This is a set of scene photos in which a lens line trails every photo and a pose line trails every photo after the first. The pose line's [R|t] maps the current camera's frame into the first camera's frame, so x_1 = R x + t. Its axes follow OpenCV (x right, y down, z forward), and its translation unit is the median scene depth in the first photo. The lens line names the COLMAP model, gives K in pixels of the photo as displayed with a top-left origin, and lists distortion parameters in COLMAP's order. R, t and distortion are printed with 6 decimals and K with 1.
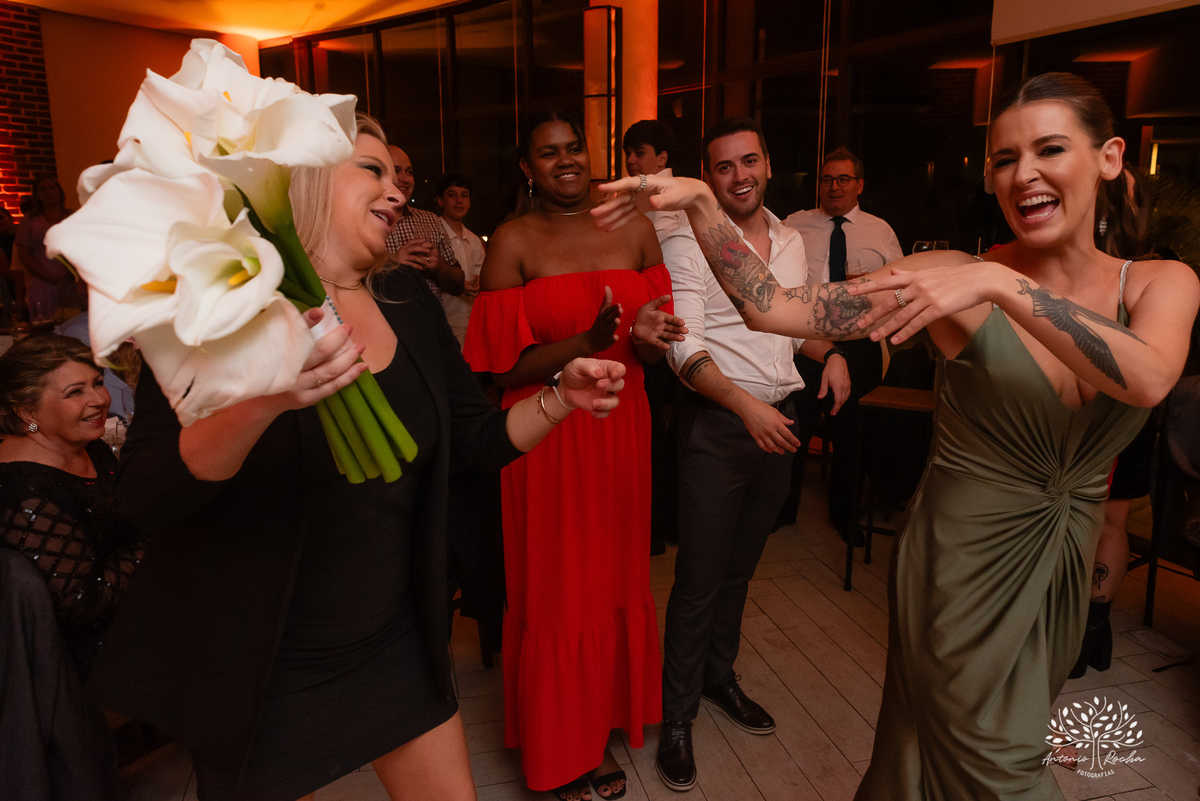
lens RADIAL K [[811.4, 0, 576.2], [0, 811.4, 366.9], [0, 0, 1]] dist [0.007109, -0.008647]
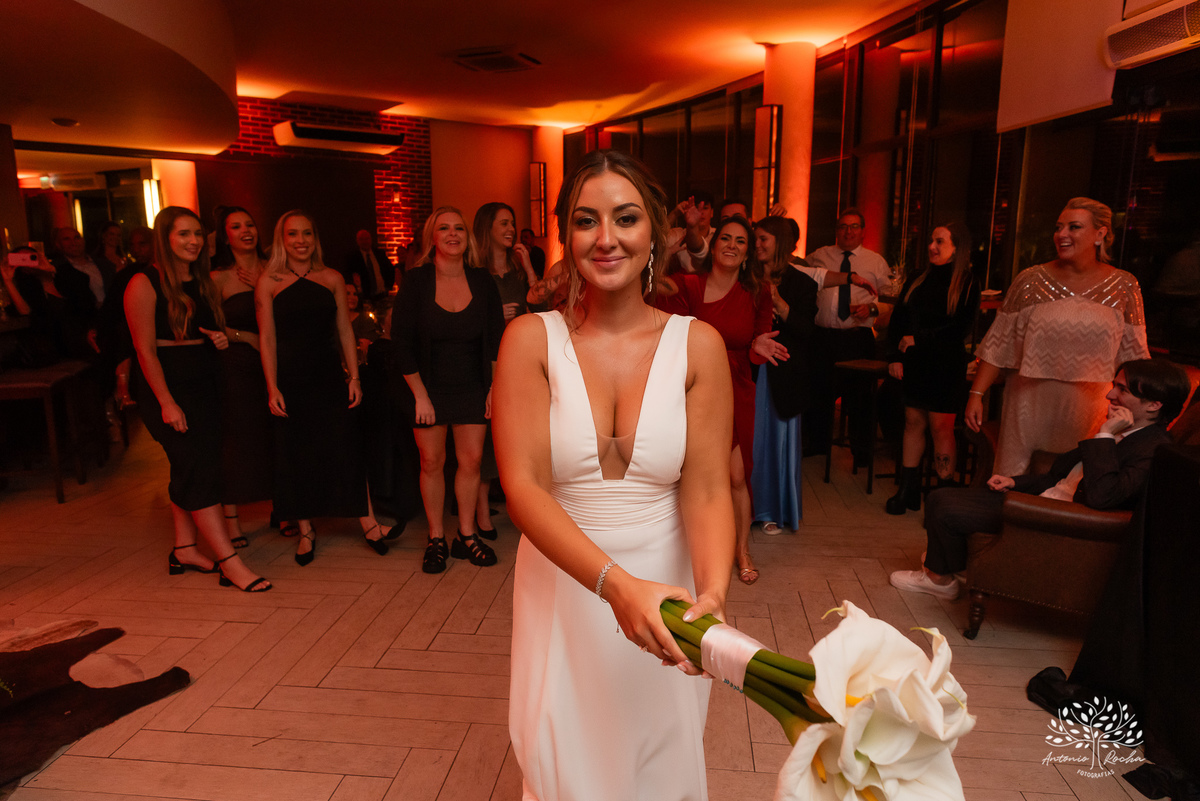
lens RADIAL K [[754.4, 0, 594.5], [0, 754.4, 399.6], [0, 0, 1]] dist [0.010617, -0.011224]
pose [[0.935234, 0.070483, -0.346943, 0.171874], [-0.069715, 0.997458, 0.014710, 0.050116], [0.347098, 0.010430, 0.937771, -0.238846]]
